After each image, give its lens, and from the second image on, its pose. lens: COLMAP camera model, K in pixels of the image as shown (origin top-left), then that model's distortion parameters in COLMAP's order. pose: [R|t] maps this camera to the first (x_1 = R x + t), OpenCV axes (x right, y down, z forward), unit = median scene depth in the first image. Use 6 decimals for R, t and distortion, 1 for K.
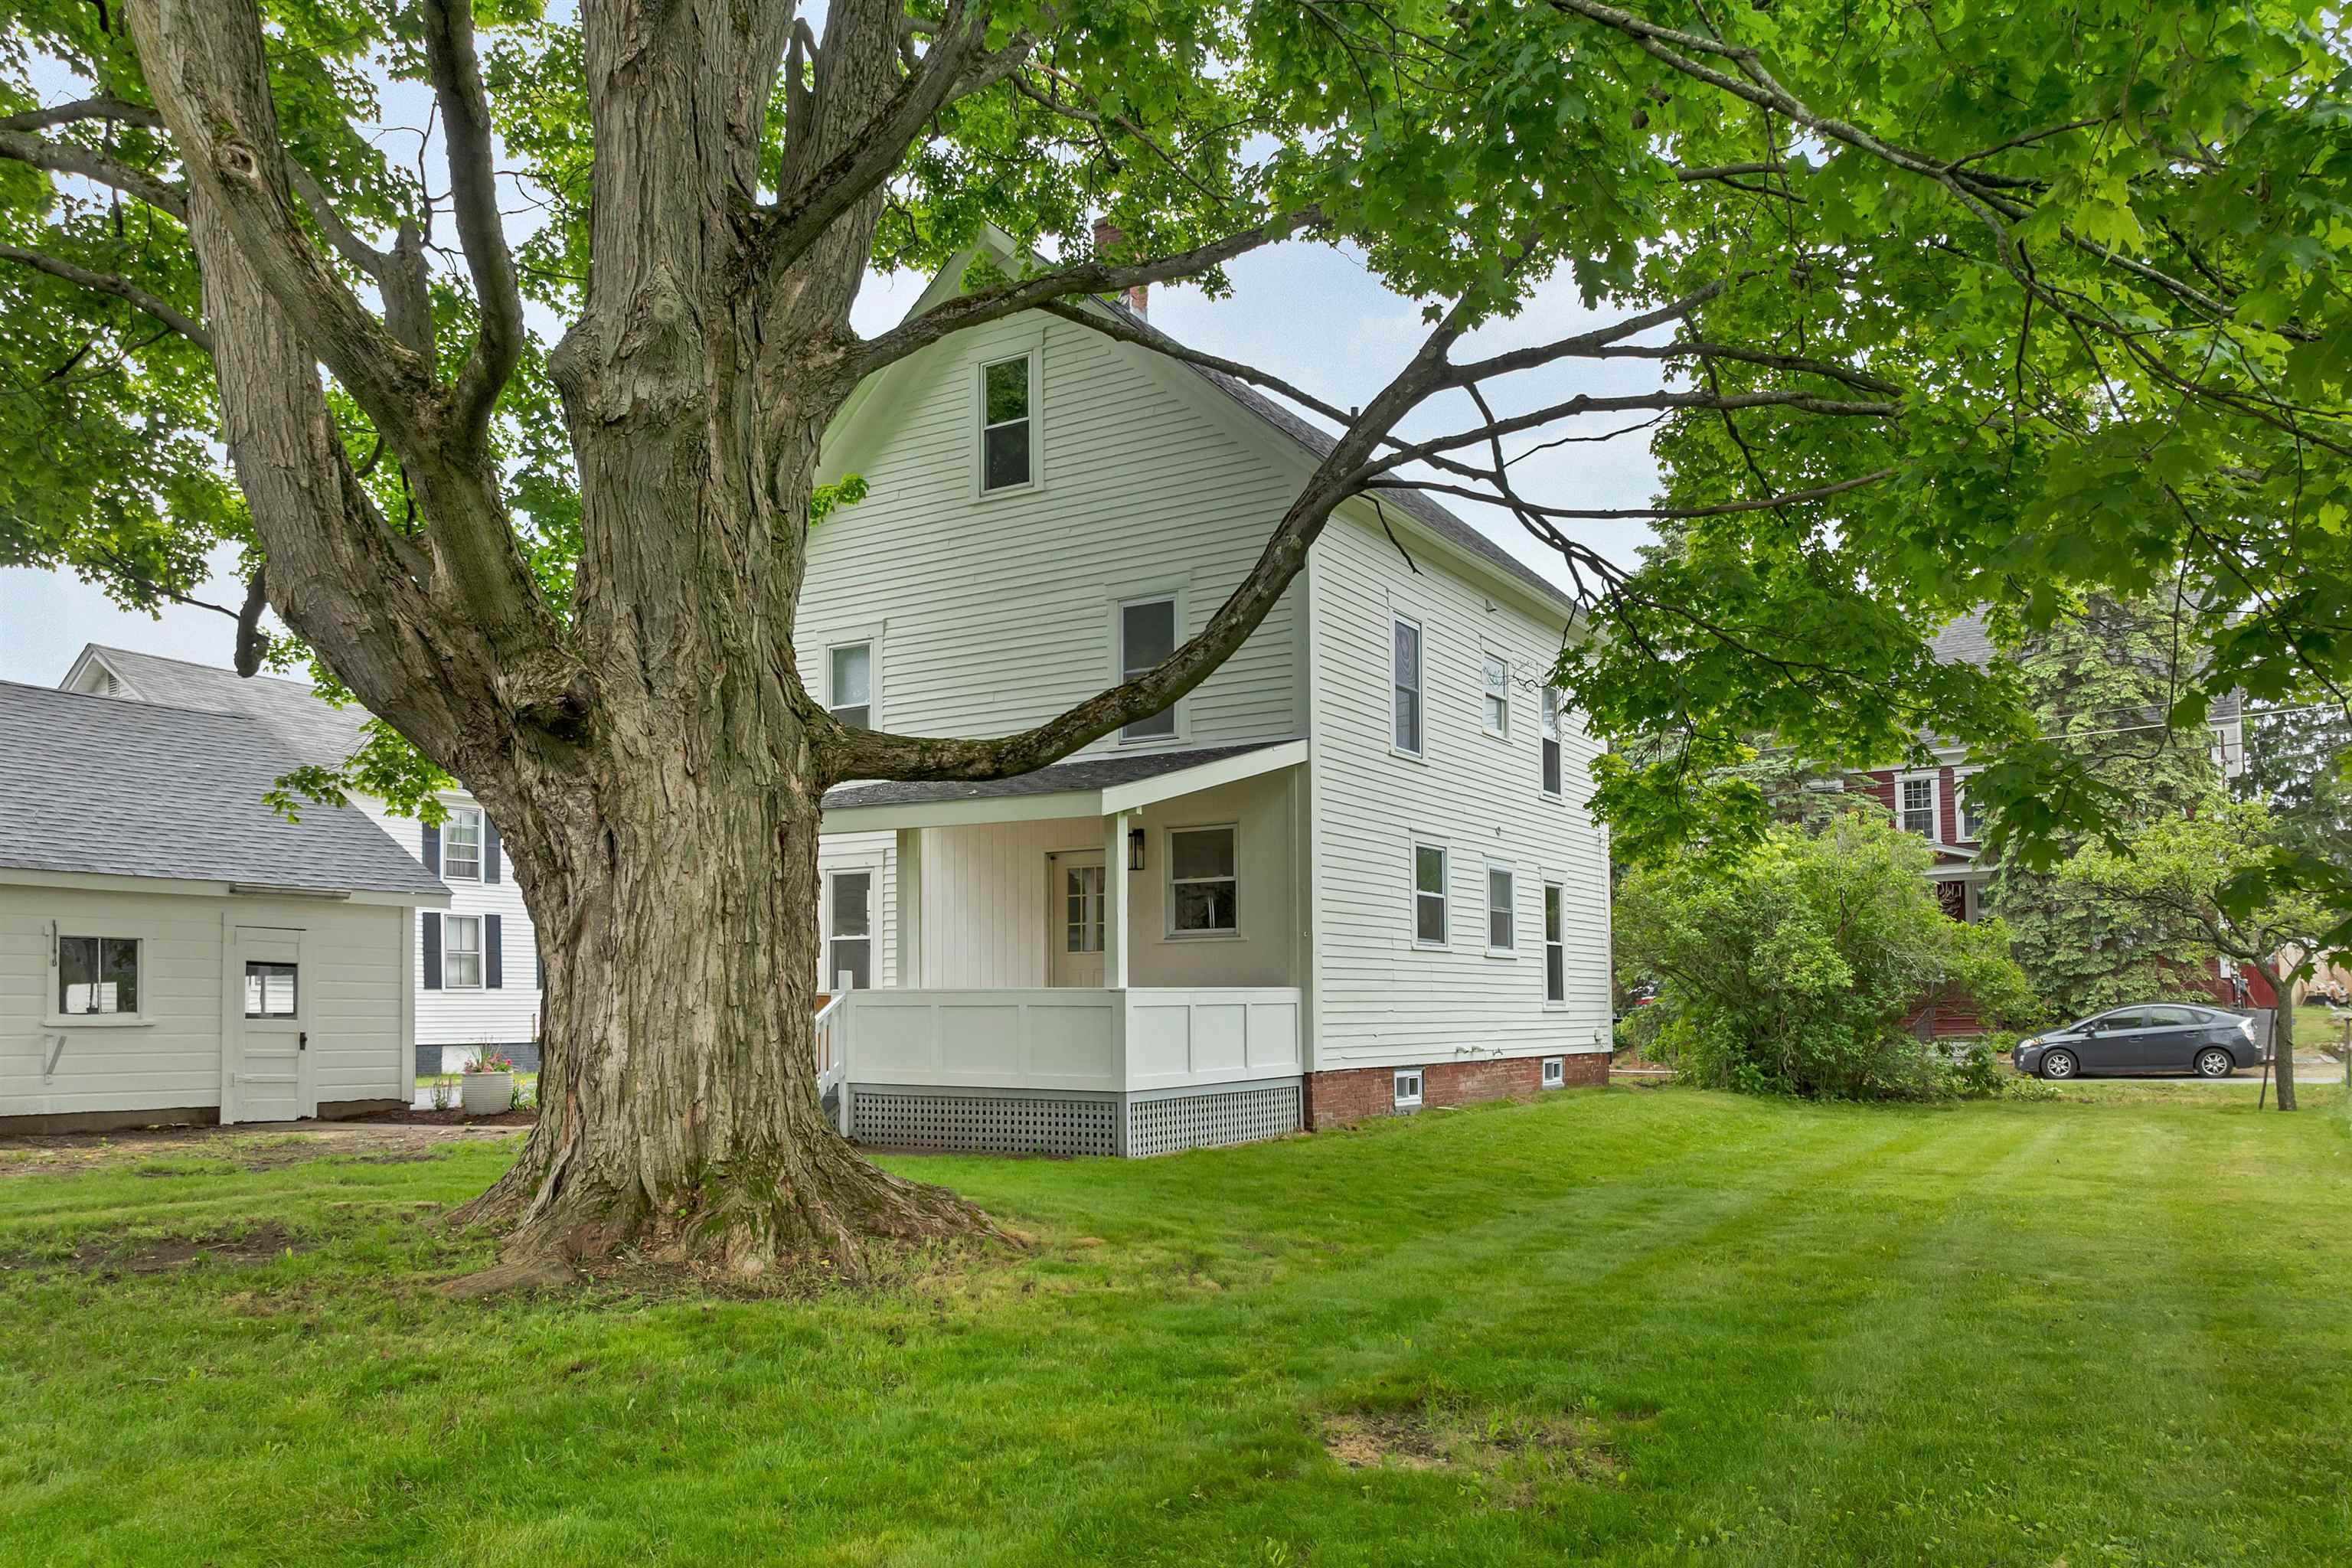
lens RADIAL K [[1733.5, 0, 1188.4], [0, 1733.5, 959.5], [0, 0, 1]] dist [-0.045127, 0.008707]
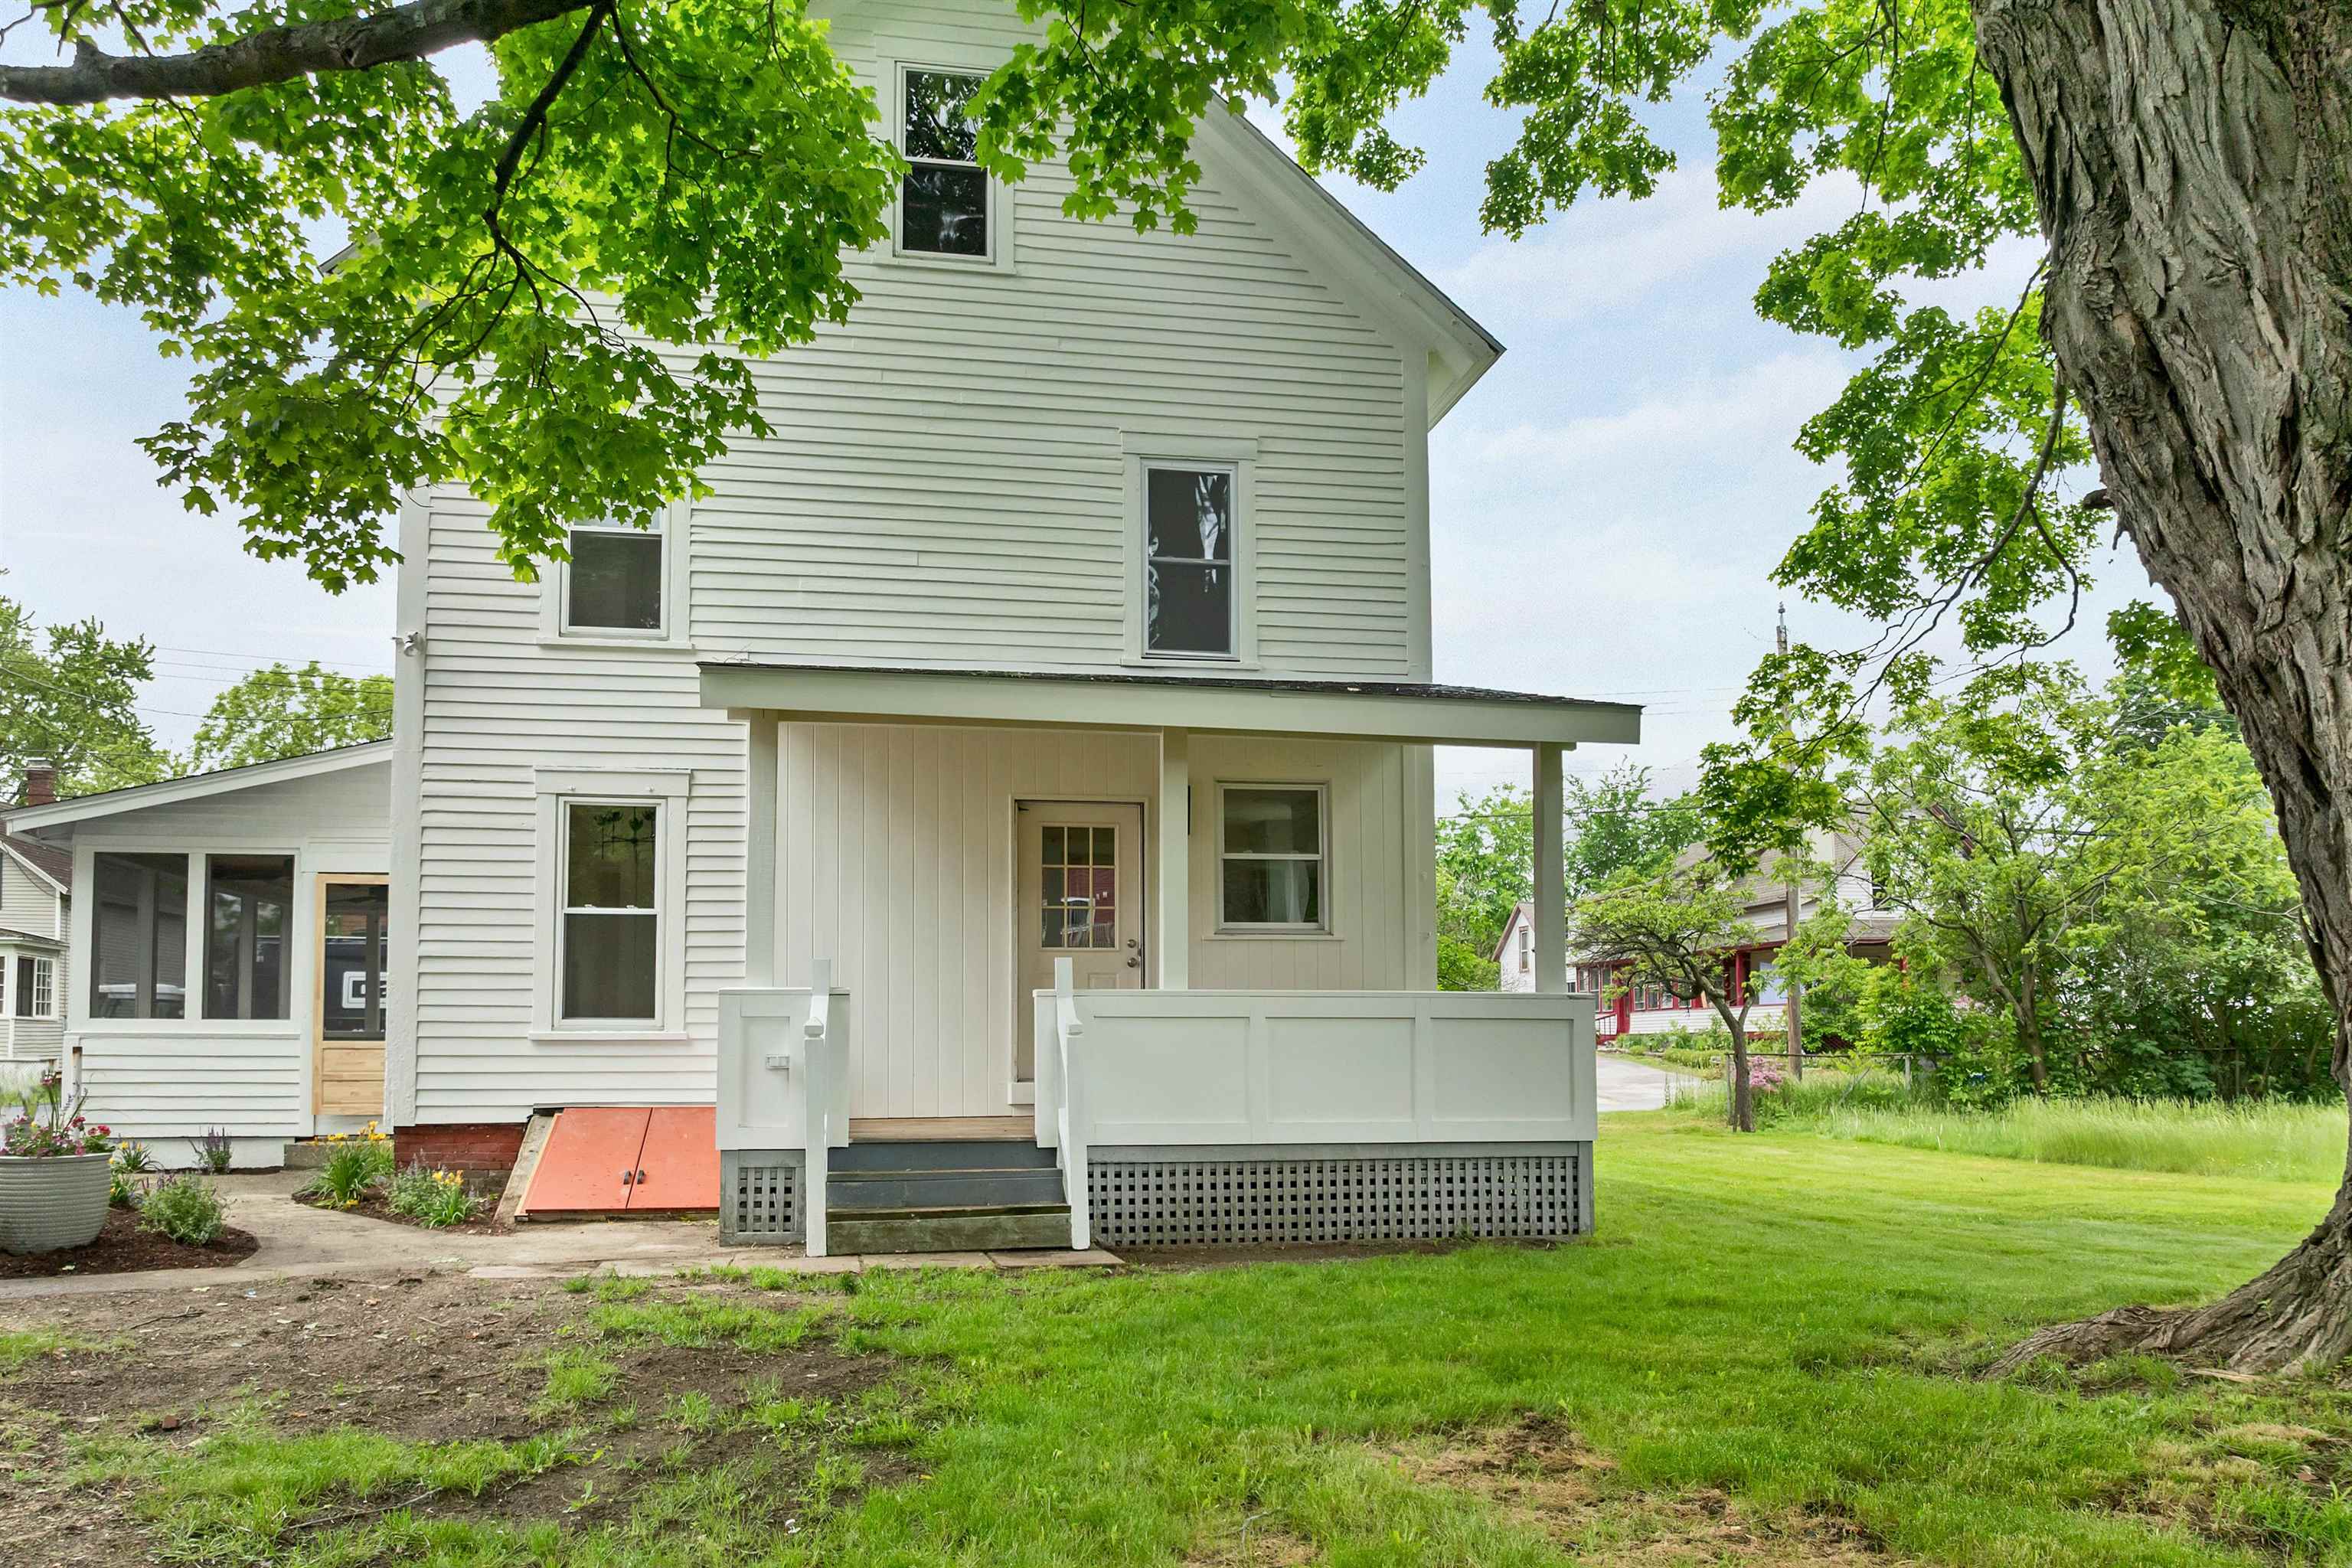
lens RADIAL K [[1733.5, 0, 1188.4], [0, 1733.5, 959.5], [0, 0, 1]] dist [-0.045127, 0.008707]
pose [[0.736868, 0.039208, 0.674899, -0.690145], [-0.018542, 0.999113, -0.037798, 0.035475], [-0.675782, 0.015339, 0.736941, 0.646444]]
